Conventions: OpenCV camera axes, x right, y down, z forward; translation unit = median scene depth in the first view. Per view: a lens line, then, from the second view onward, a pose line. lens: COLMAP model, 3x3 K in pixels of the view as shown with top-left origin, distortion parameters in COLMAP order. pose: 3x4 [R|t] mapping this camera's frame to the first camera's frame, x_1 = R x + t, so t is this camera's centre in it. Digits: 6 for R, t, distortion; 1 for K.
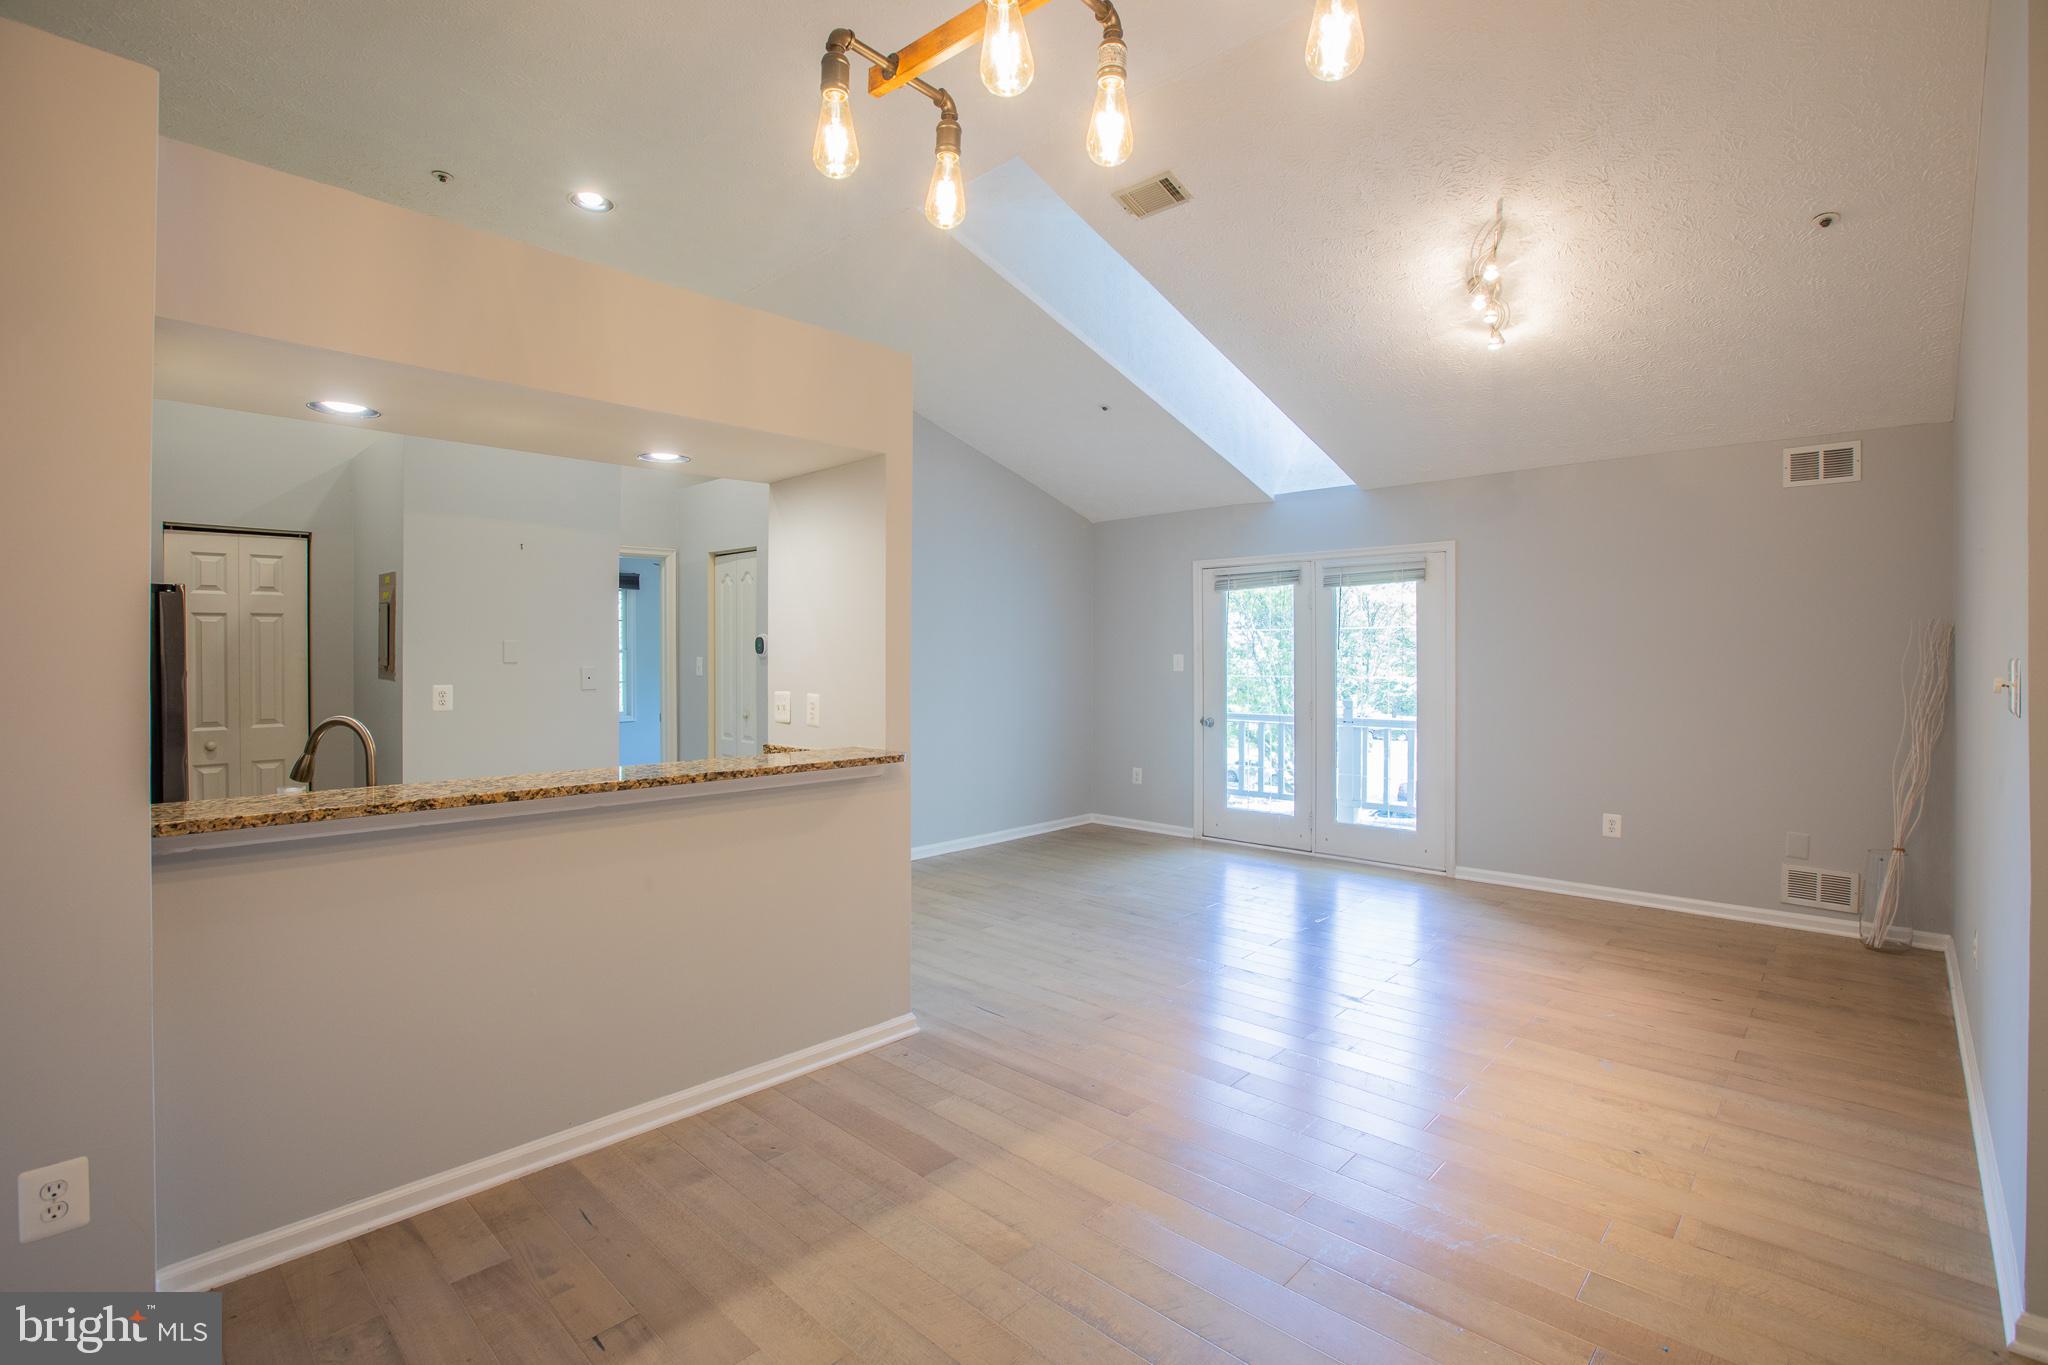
lens RADIAL K [[929.3, 0, 1012.3], [0, 929.3, 655.7], [0, 0, 1]] dist [-0.056889, 0.018520]
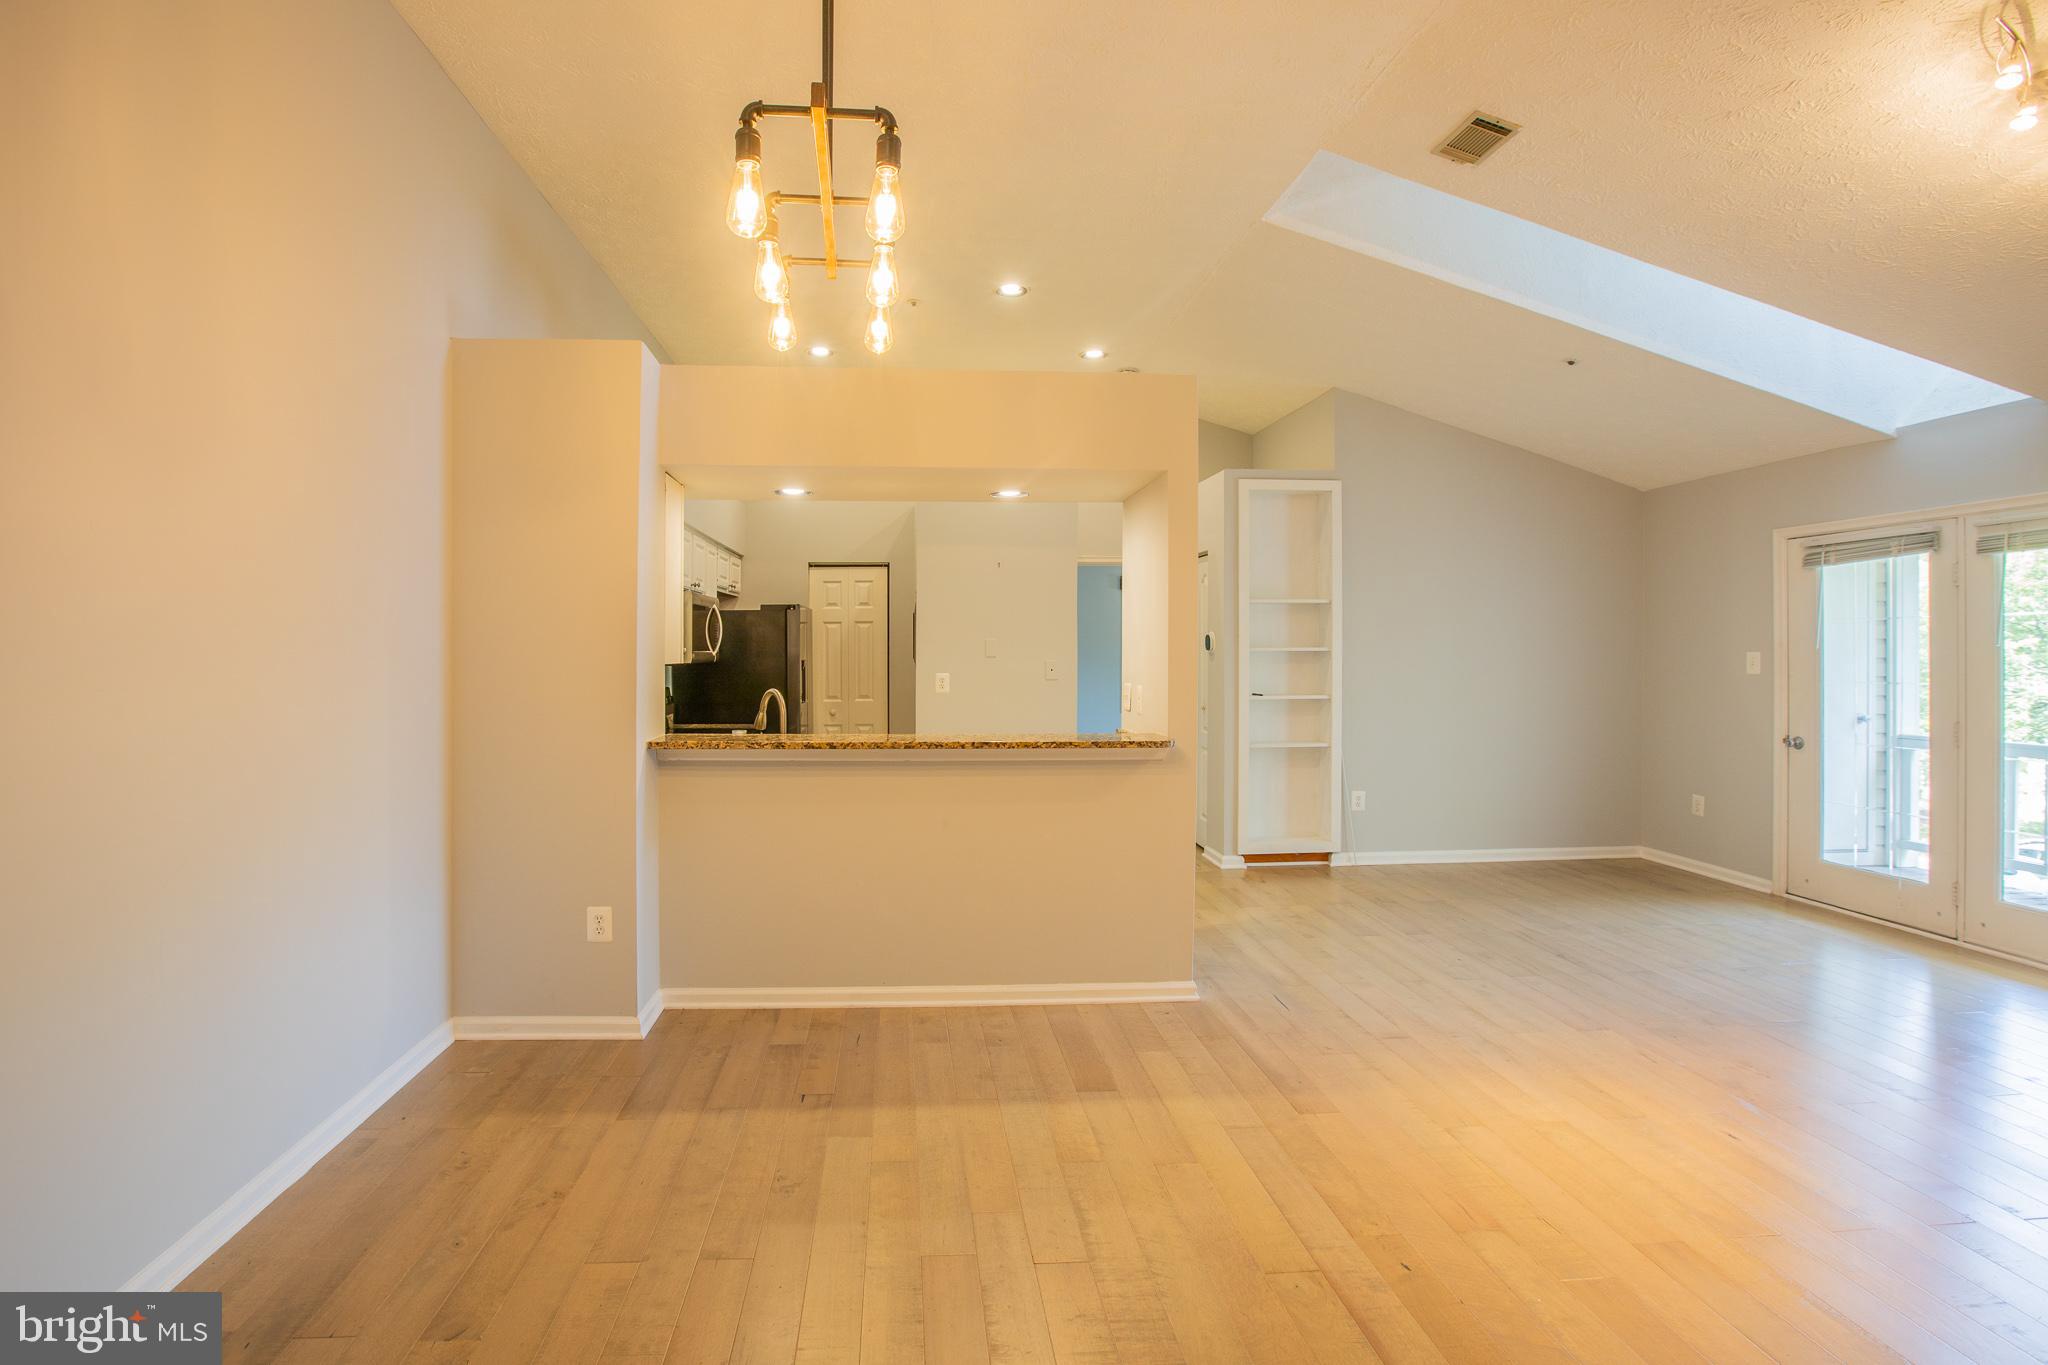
lens RADIAL K [[938.2, 0, 960.0], [0, 938.2, 649.4], [0, 0, 1]] dist [-0.059153, 0.019562]
pose [[0.737256, 0.001638, -0.675612, 0.325038], [-0.003083, 0.999995, -0.000939, -0.001491], [0.675607, 0.002775, 0.737257, 0.004536]]
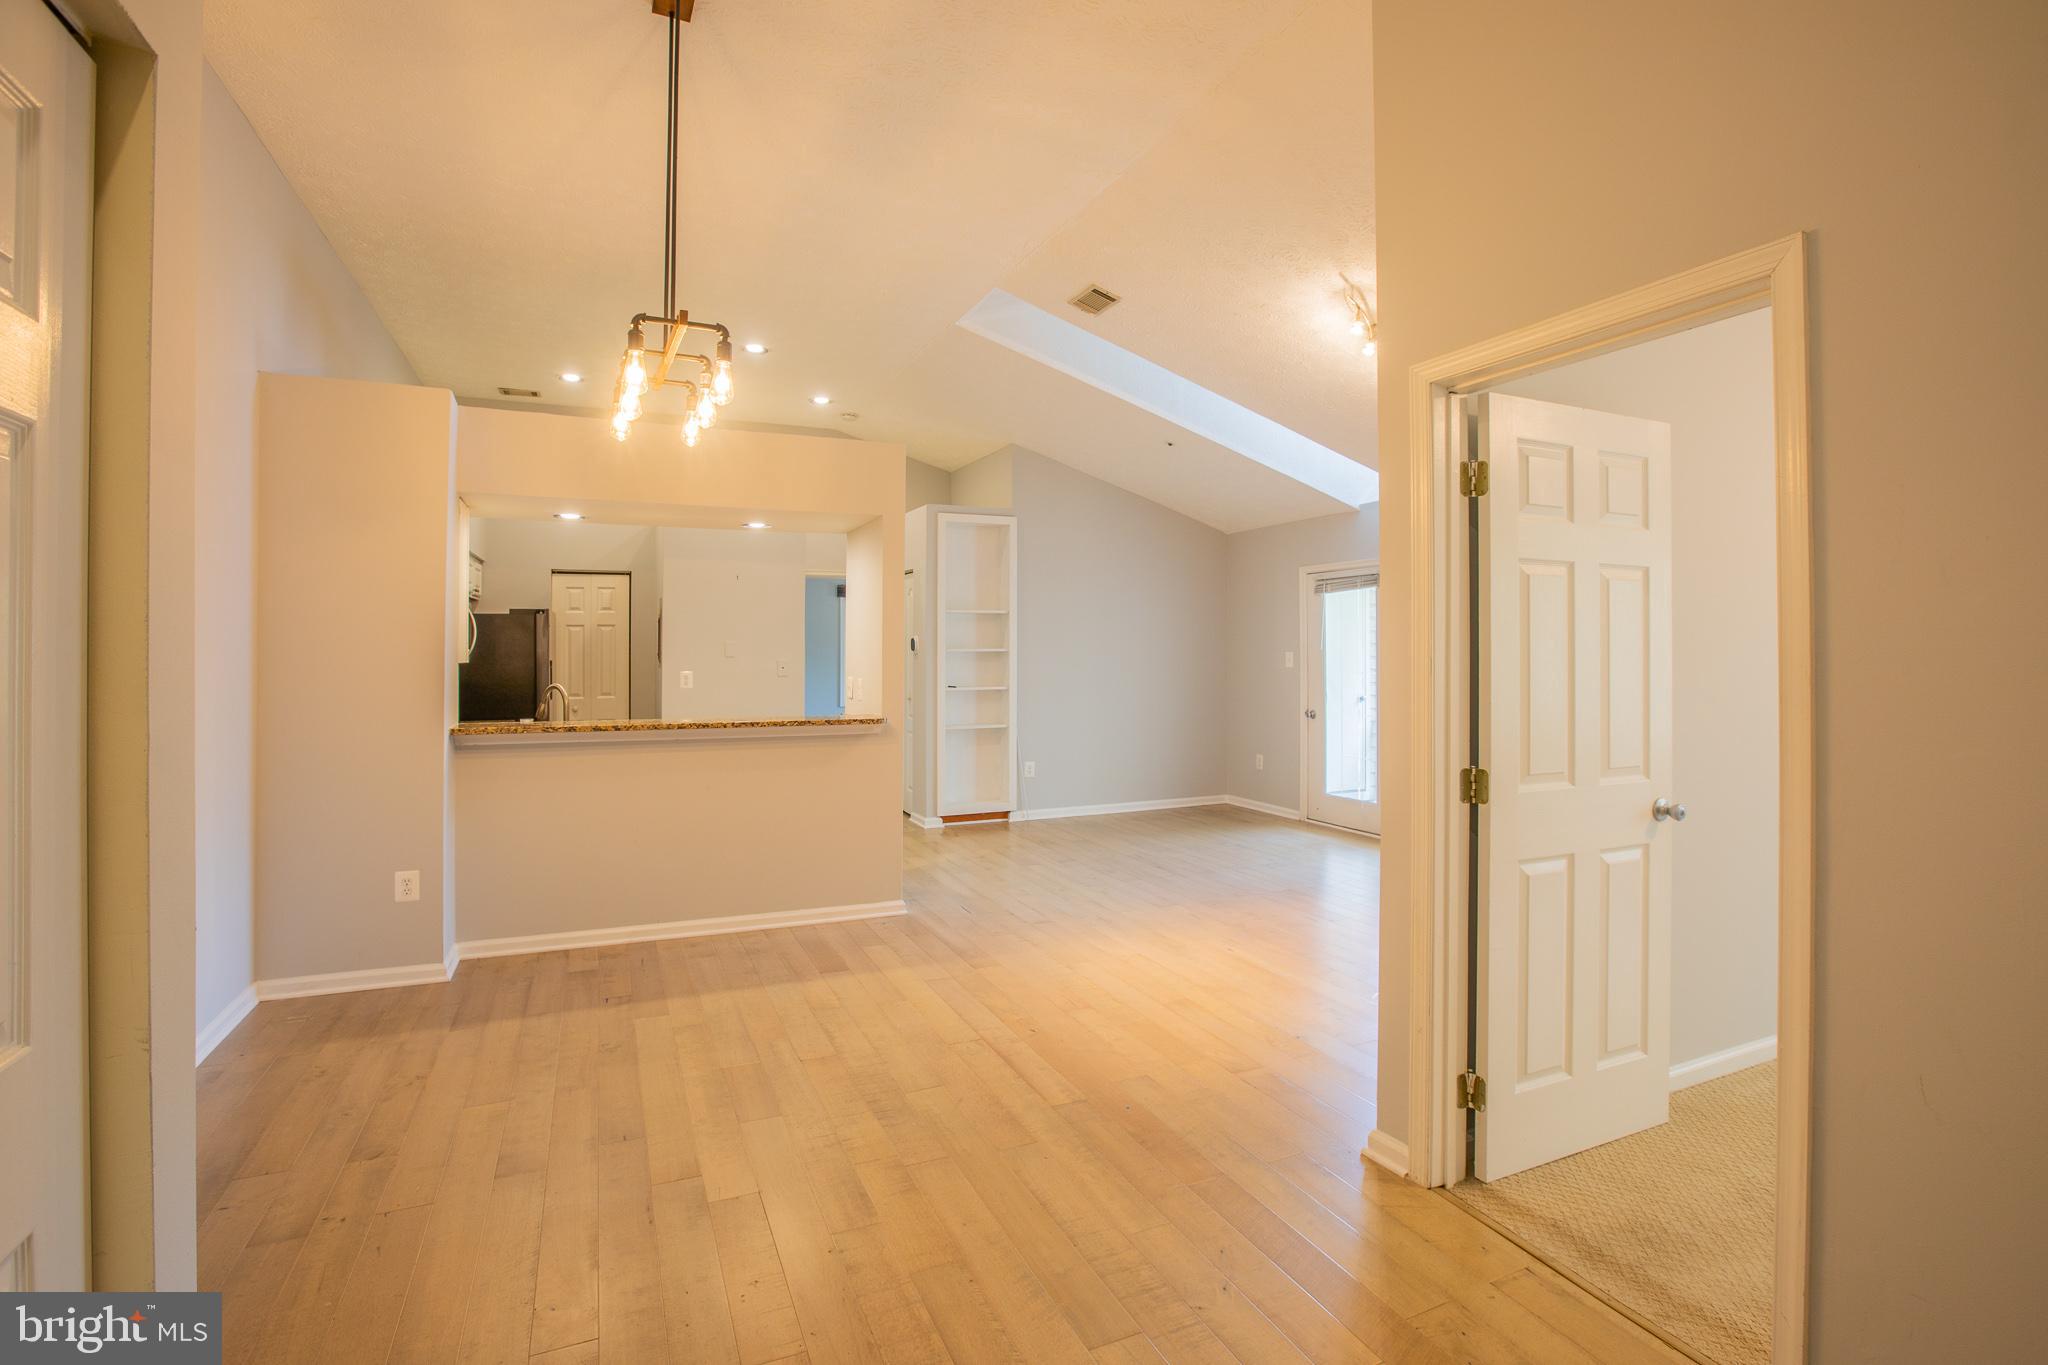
lens RADIAL K [[915.4, 0, 998.1], [0, 915.4, 642.0], [0, 0, 1]] dist [-0.096650, 0.082855]
pose [[0.923848, -0.002264, -0.382753, 0.437389], [-0.002141, 0.999936, -0.011082, -0.000970], [0.382754, 0.011058, 0.923784, -0.198706]]
